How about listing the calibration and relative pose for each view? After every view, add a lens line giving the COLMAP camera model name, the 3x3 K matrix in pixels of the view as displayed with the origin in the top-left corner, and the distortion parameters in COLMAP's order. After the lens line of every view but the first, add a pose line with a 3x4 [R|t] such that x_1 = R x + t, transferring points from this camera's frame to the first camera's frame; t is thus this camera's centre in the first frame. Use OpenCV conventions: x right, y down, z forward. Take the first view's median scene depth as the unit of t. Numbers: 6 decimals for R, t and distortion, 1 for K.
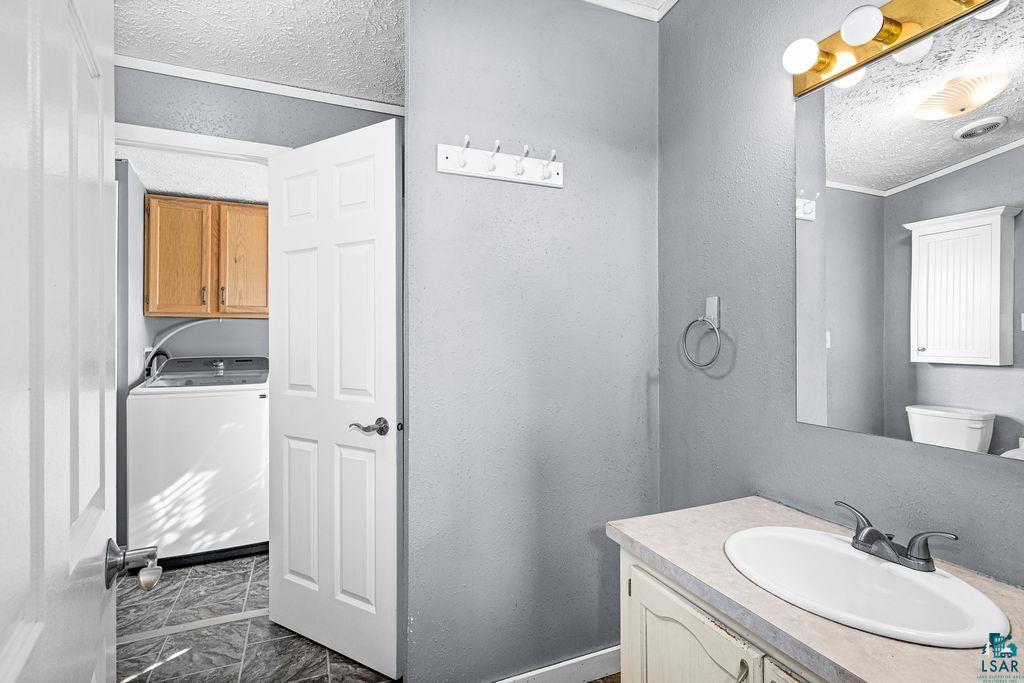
lens RADIAL K [[496.9, 0, 515.5], [0, 496.9, 338.7], [0, 0, 1]] dist [0.000278, -0.000257]
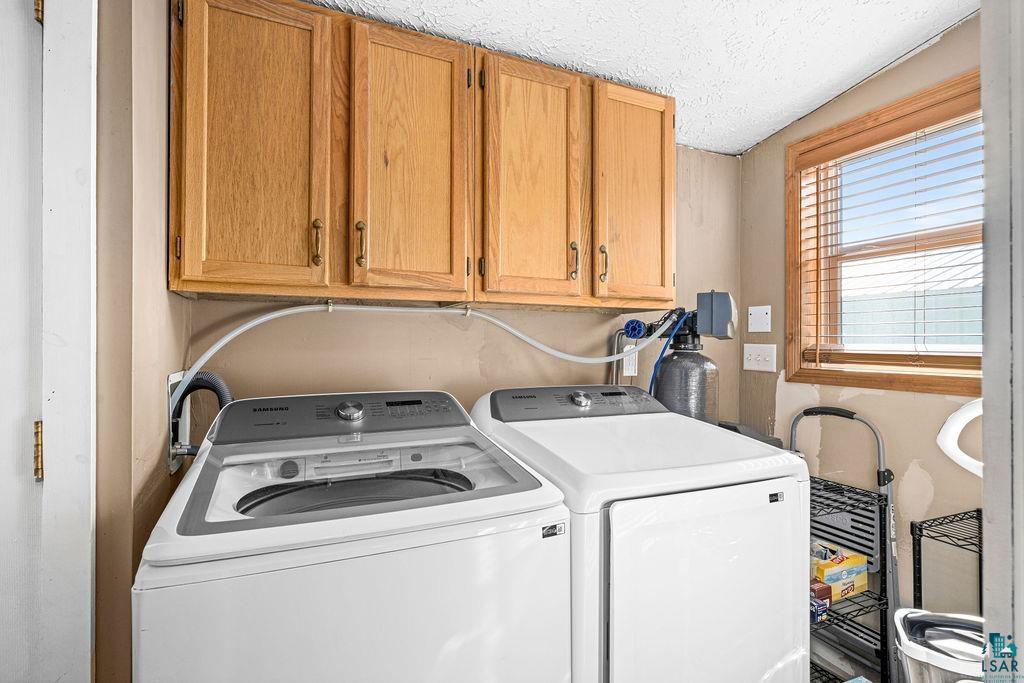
lens RADIAL K [[496.9, 0, 509.7], [0, 496.9, 337.0], [0, 0, 1]] dist [0.000278, -0.000257]
pose [[0.999700, 0.000620, 0.024503, -0.476251], [-0.000662, 0.999998, 0.001685, -0.011177], [-0.024502, -0.001701, 0.999698, 0.590785]]
